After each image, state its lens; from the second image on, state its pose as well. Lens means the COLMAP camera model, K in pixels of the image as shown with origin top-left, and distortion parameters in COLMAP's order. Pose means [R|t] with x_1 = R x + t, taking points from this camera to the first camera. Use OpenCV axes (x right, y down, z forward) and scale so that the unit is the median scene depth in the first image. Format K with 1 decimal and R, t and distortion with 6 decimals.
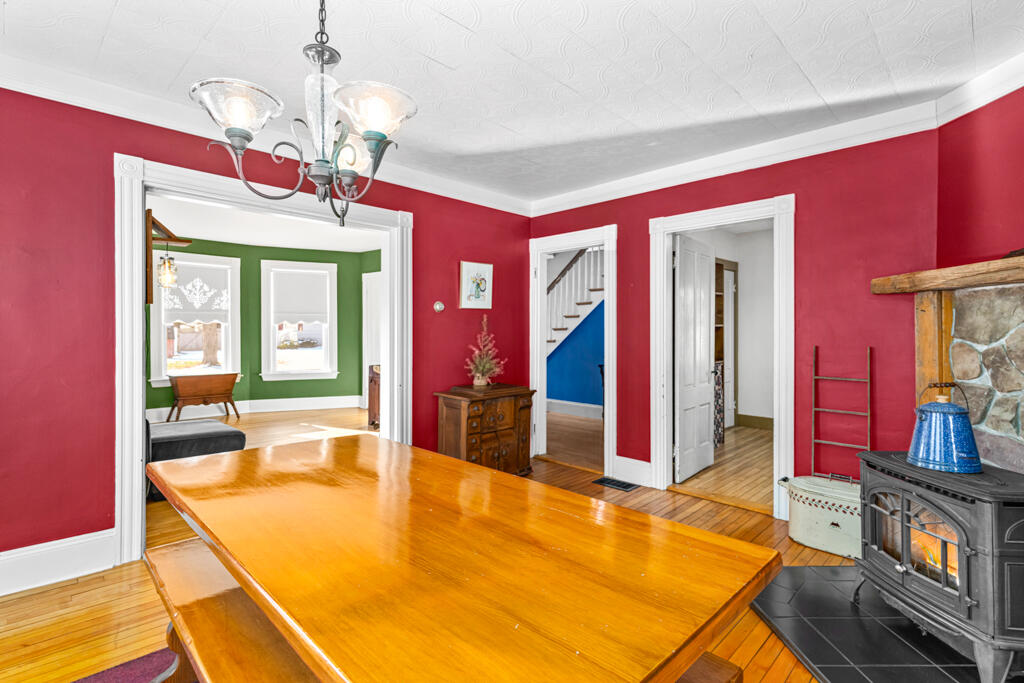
lens RADIAL K [[468.4, 0, 518.5], [0, 468.4, 338.9], [0, 0, 1]] dist [0.036345, -0.000685]
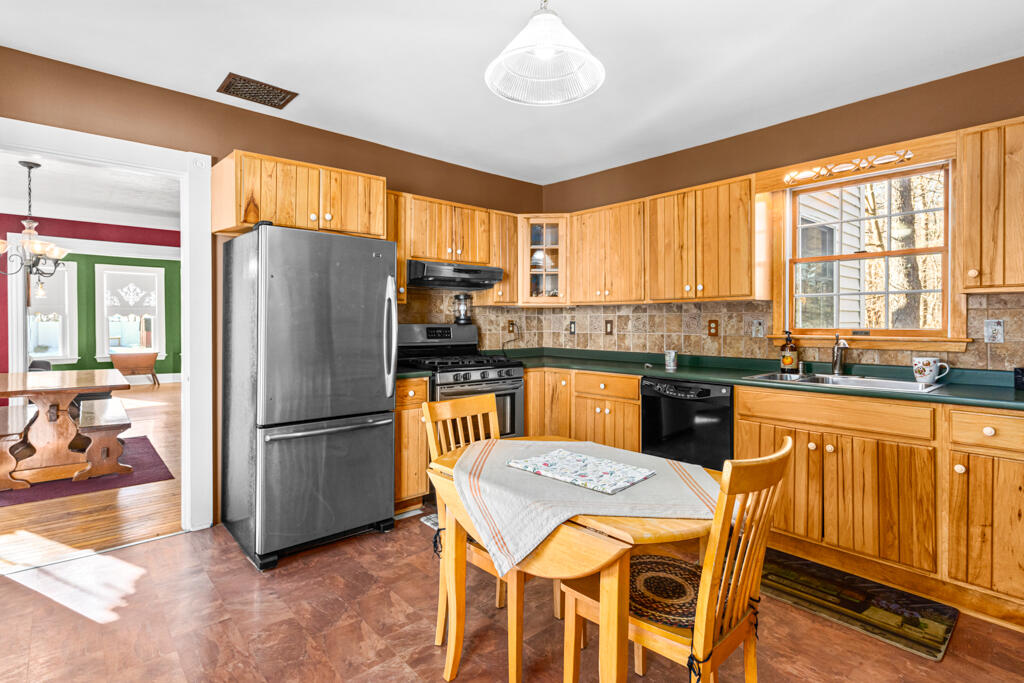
lens RADIAL K [[498.9, 0, 524.0], [0, 498.9, 323.7], [0, 0, 1]] dist [0.003118, -0.000045]
pose [[0.996583, -0.002162, -0.082575, 0.585294], [0.000993, 0.999899, -0.014198, 0.010765], [0.082597, 0.014067, 0.996484, -0.350639]]
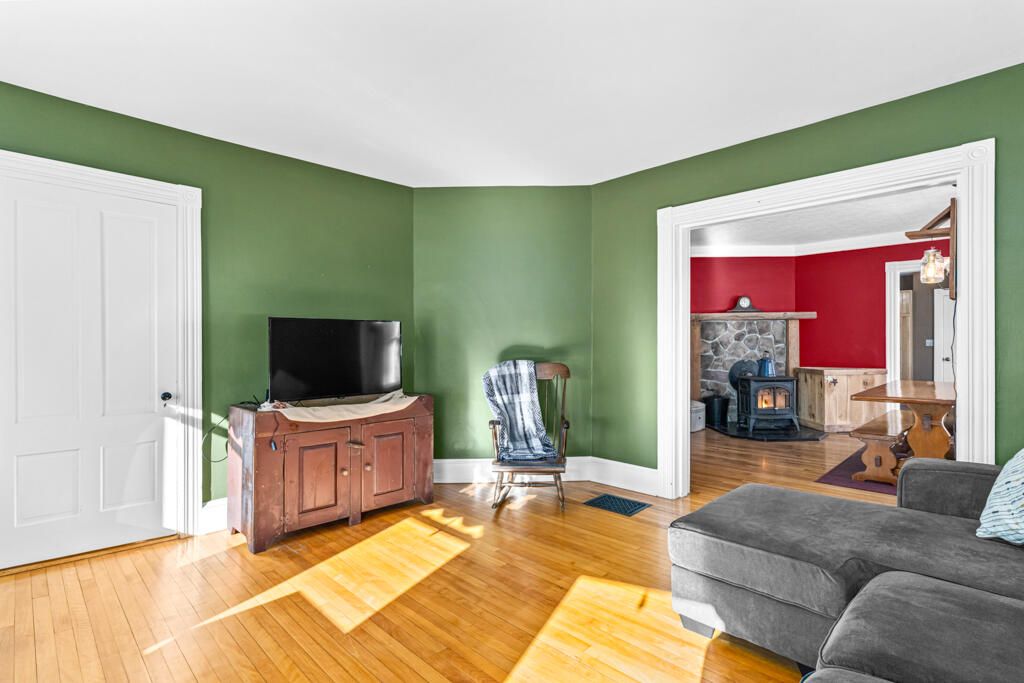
lens RADIAL K [[498.9, 0, 530.1], [0, 498.9, 352.3], [0, 0, 1]] dist [0.003118, -0.000045]
pose [[0.013719, -0.024624, 0.999603, -0.772110], [0.015438, 0.999583, 0.024411, -0.003055], [-0.999787, 0.015097, 0.014094, 0.771985]]
